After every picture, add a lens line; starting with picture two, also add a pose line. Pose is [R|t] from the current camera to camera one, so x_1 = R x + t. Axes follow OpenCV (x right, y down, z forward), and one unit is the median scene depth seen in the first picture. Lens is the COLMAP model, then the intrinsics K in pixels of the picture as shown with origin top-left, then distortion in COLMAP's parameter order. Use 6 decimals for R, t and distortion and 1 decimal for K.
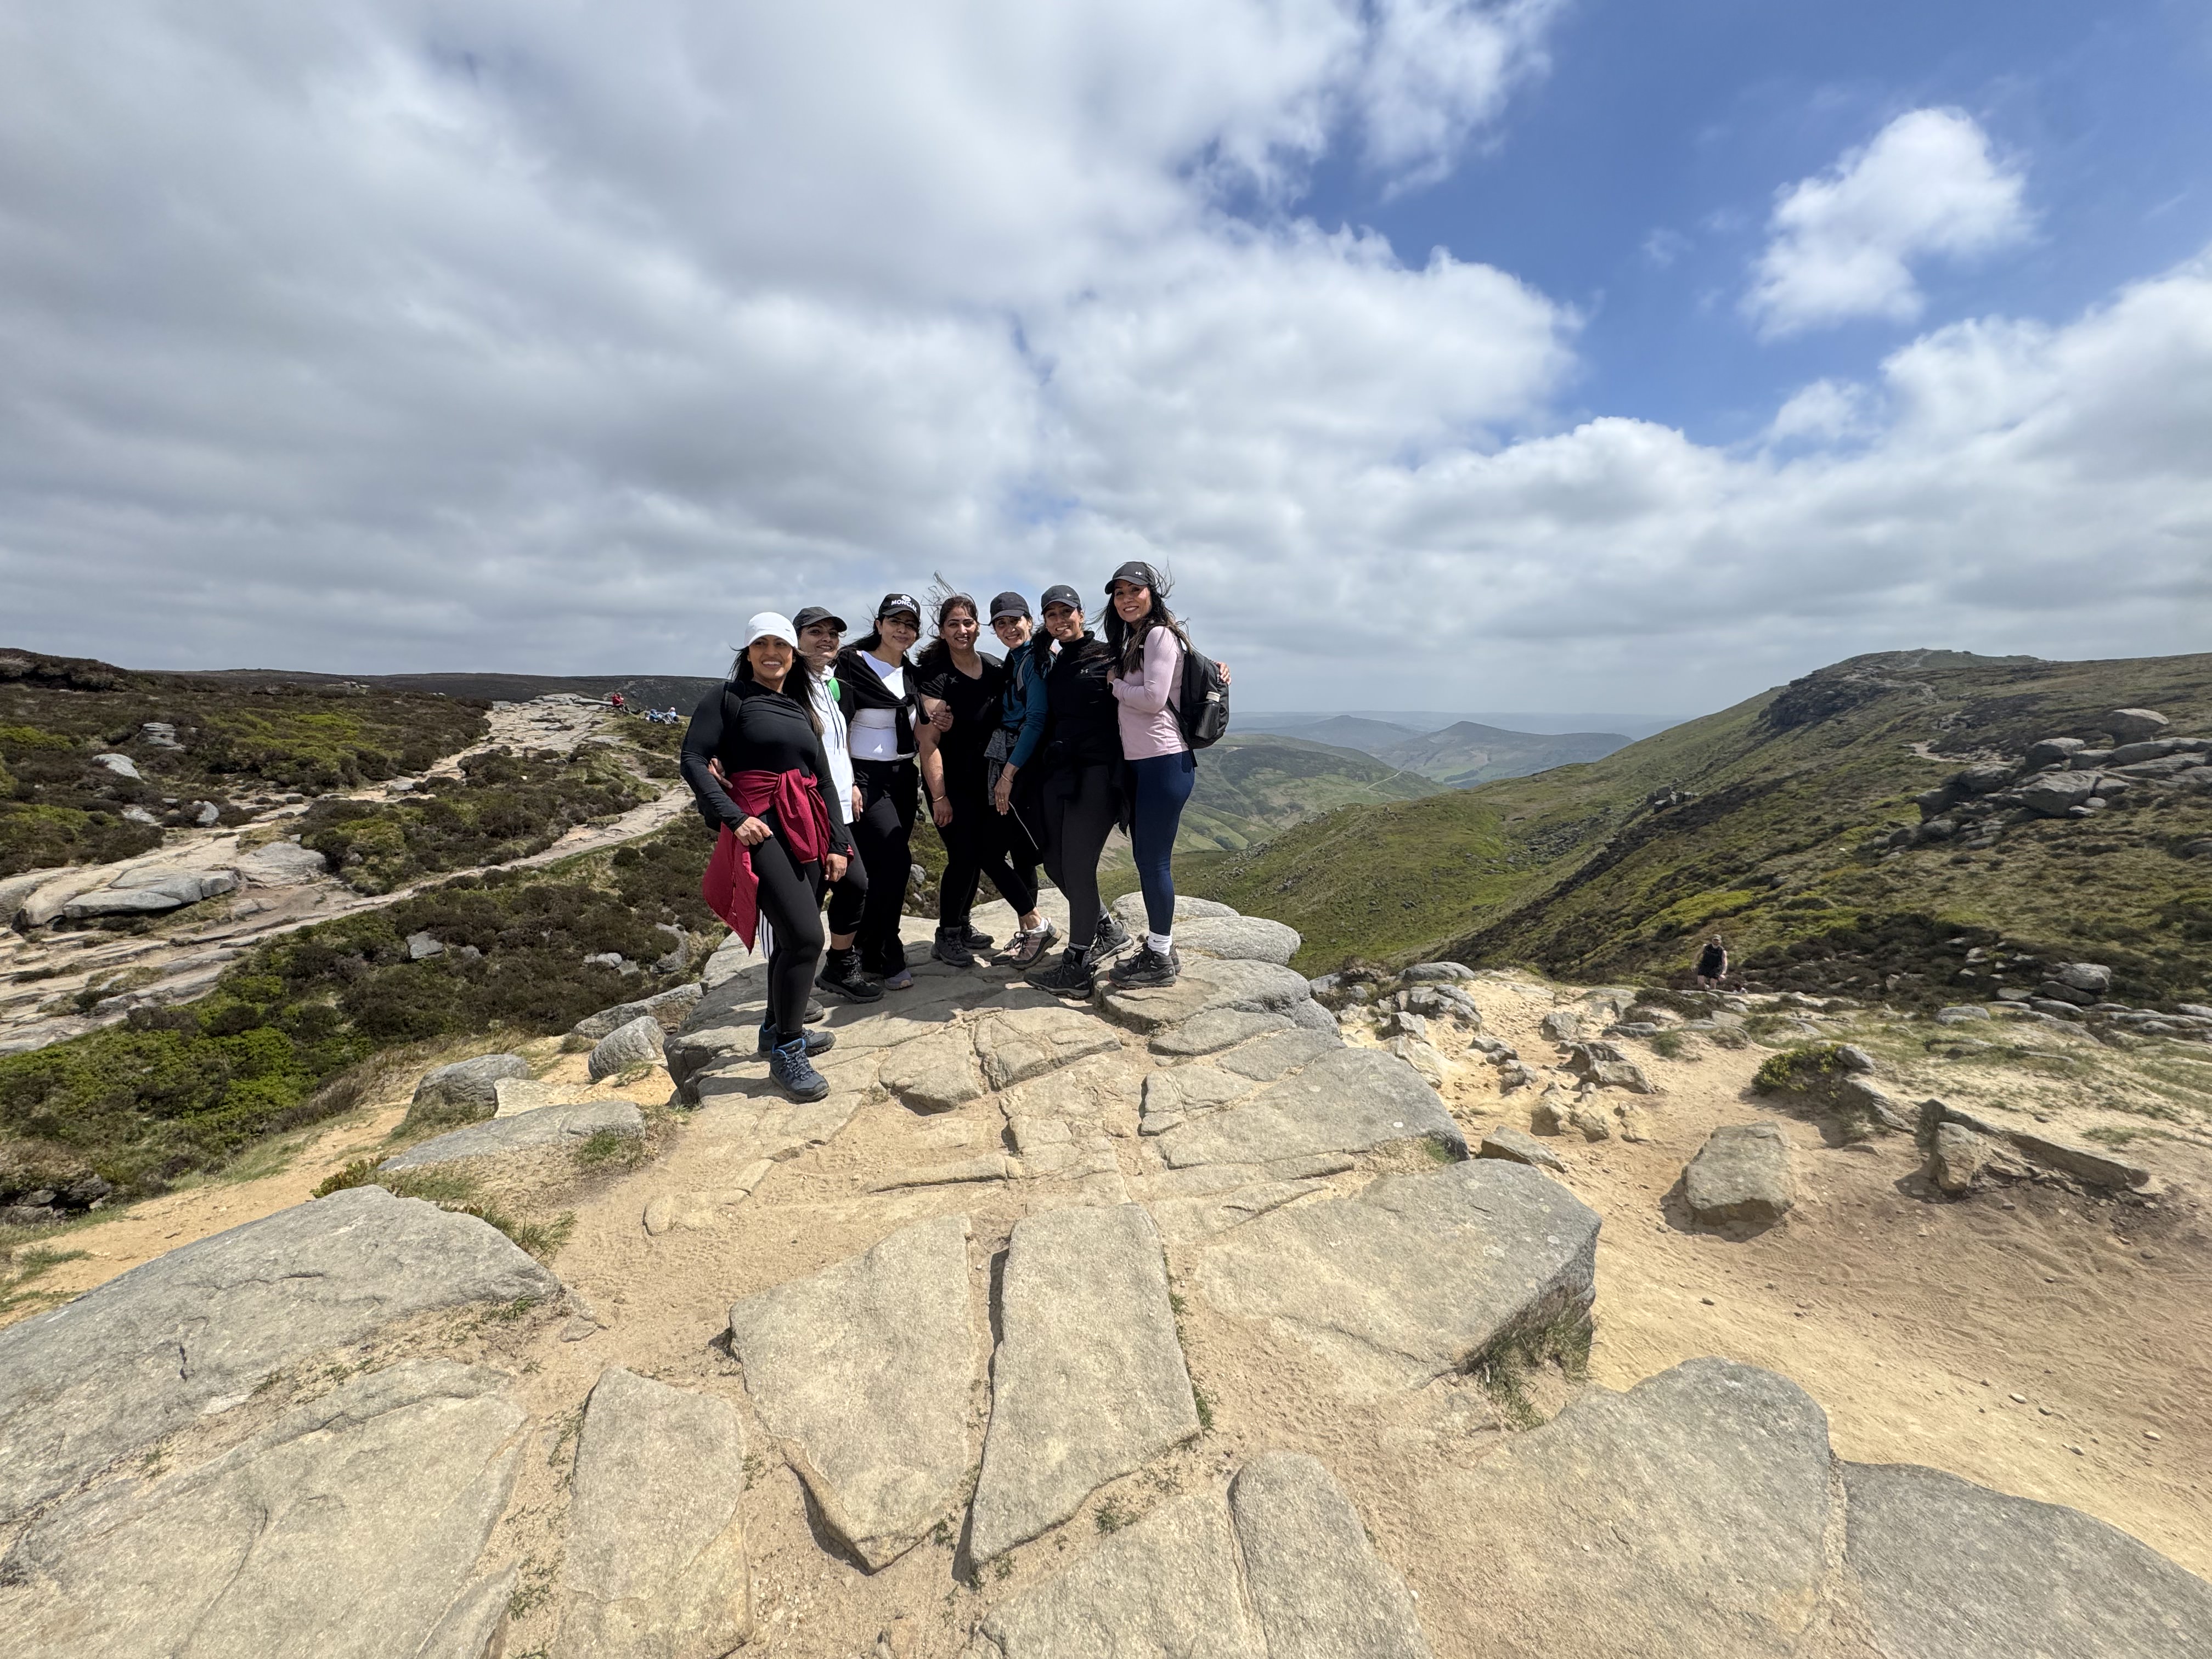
lens RADIAL K [[877.6, 0, 1103.4], [0, 877.6, 834.4], [0, 0, 1]] dist [-0.001645, 0.000014]
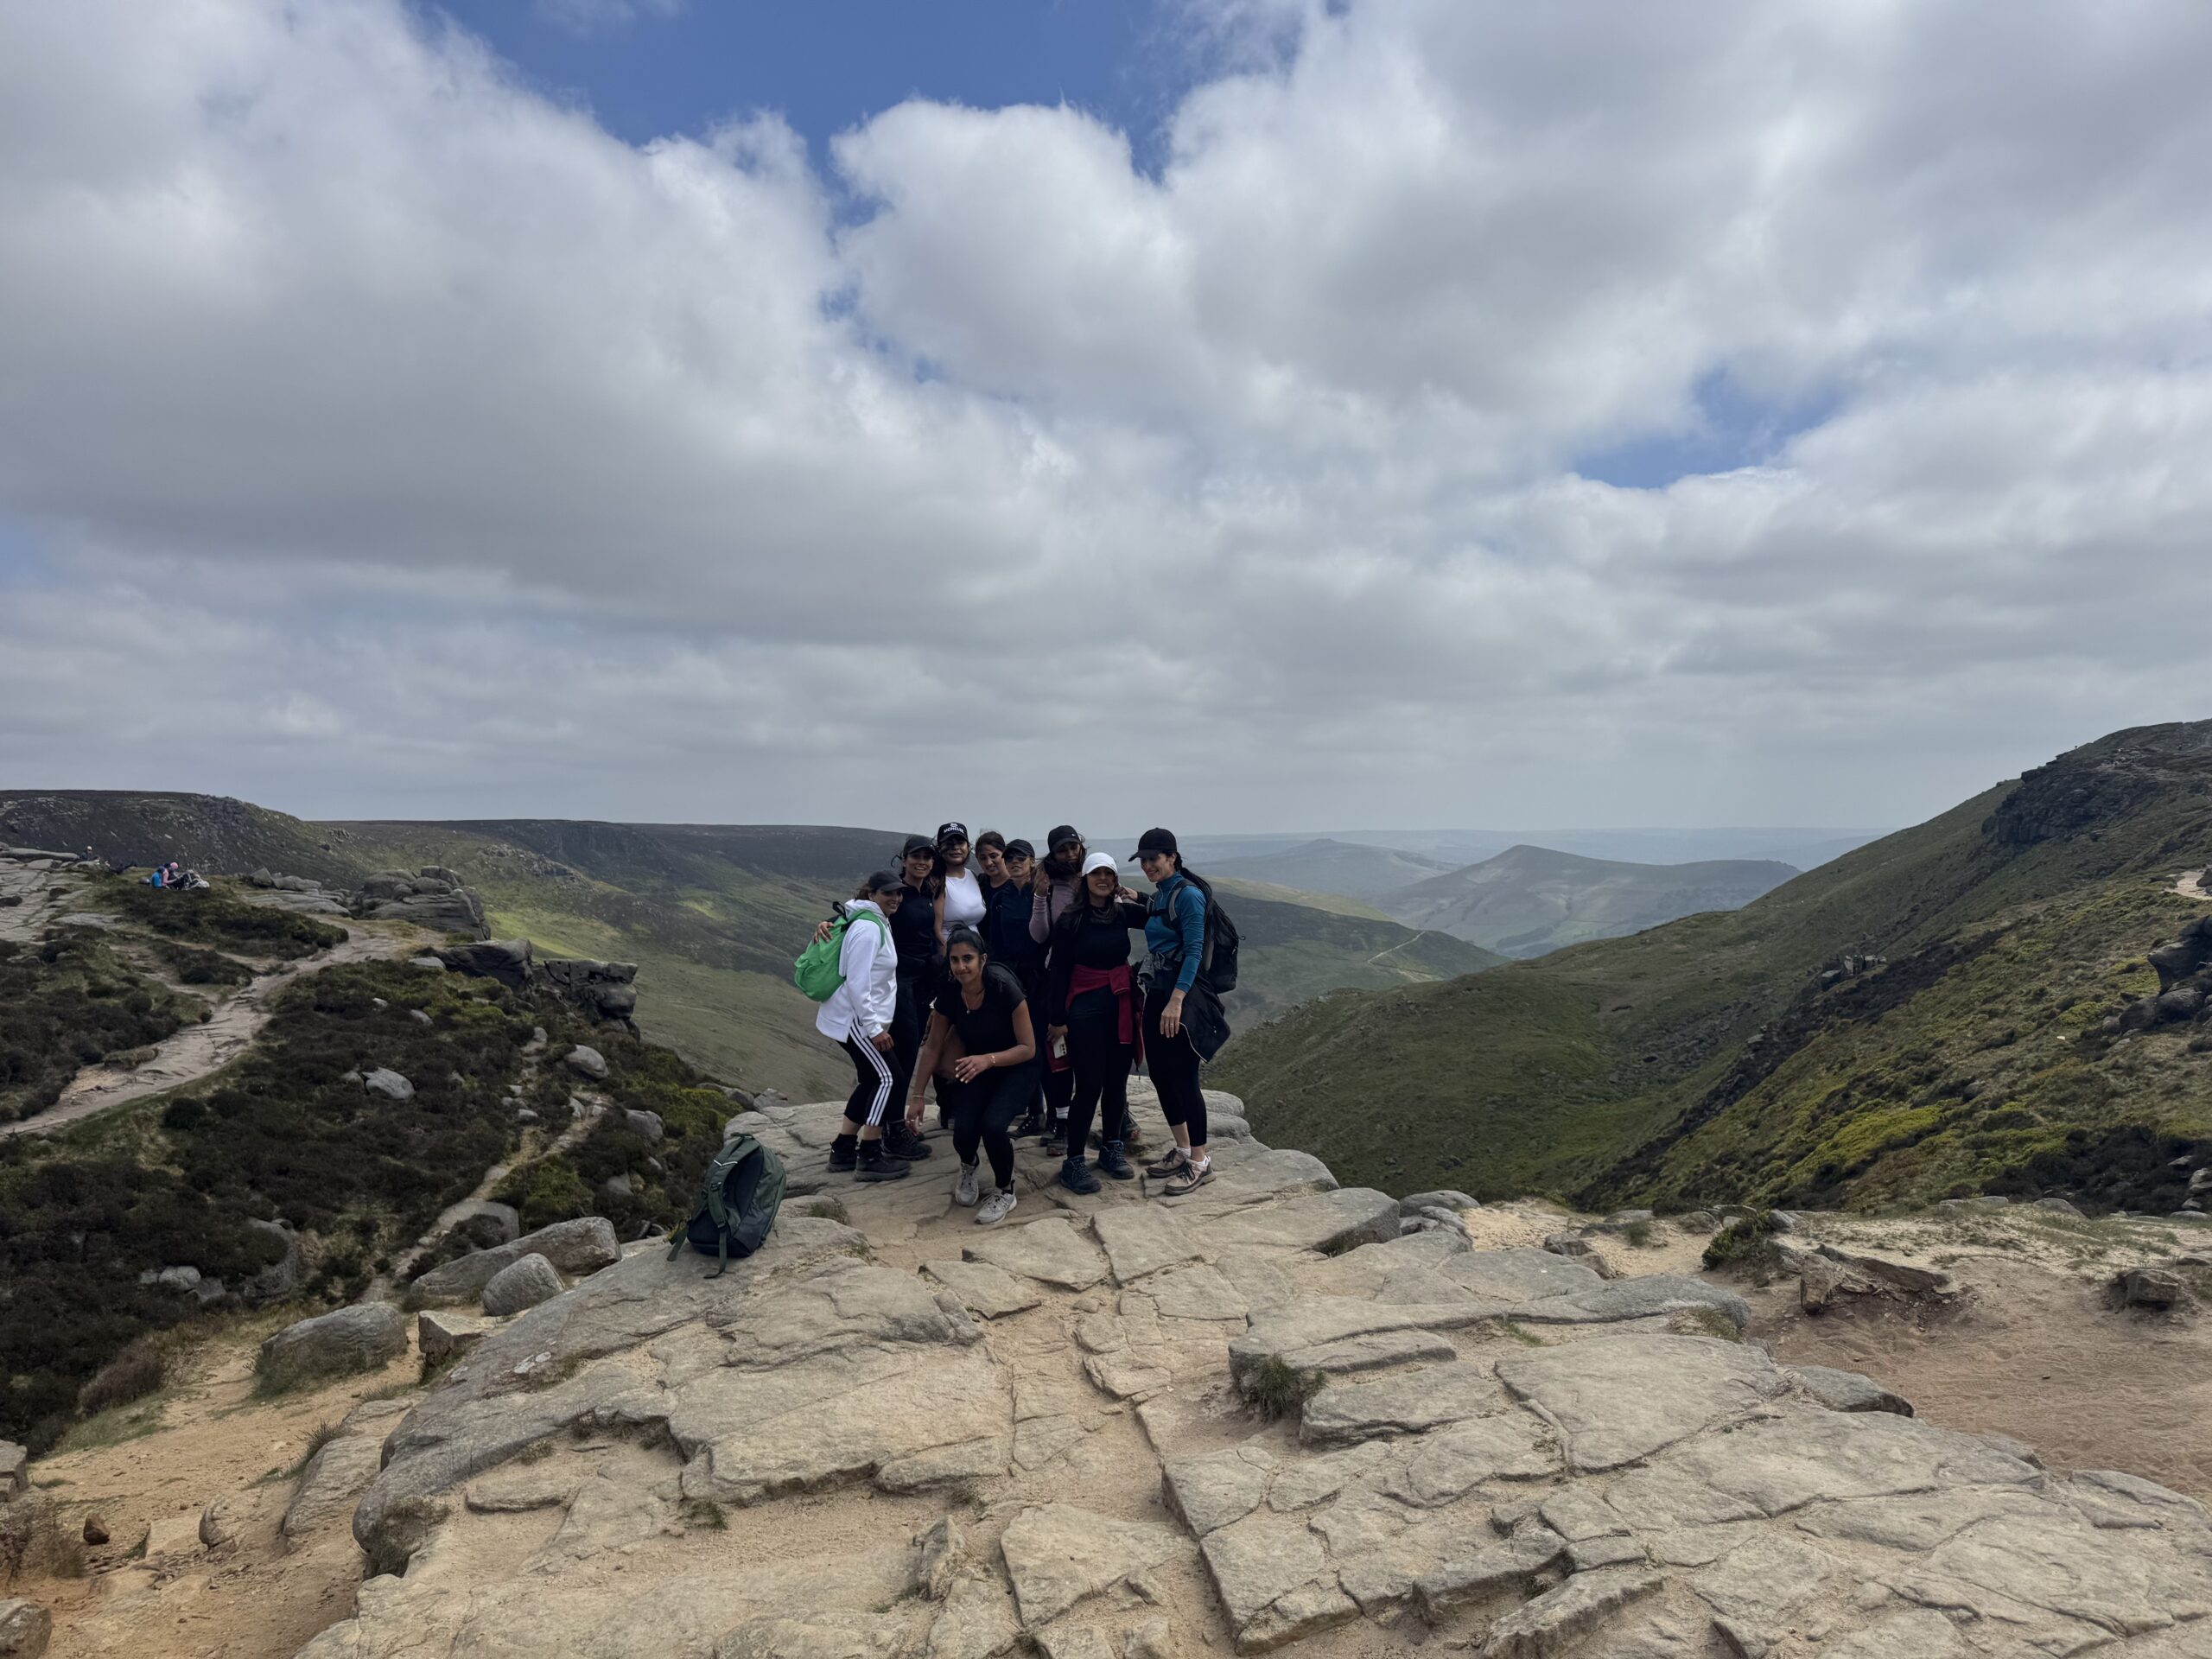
lens RADIAL K [[1568.0, 0, 1100.7], [0, 1568.0, 834.2], [0, 0, 1]] dist [0.029160, -0.034759]
pose [[0.992229, -0.018742, 0.123009, -0.042012], [0.035875, 0.989701, -0.138581, 0.008672], [-0.119145, 0.141917, 0.982682, -0.210943]]
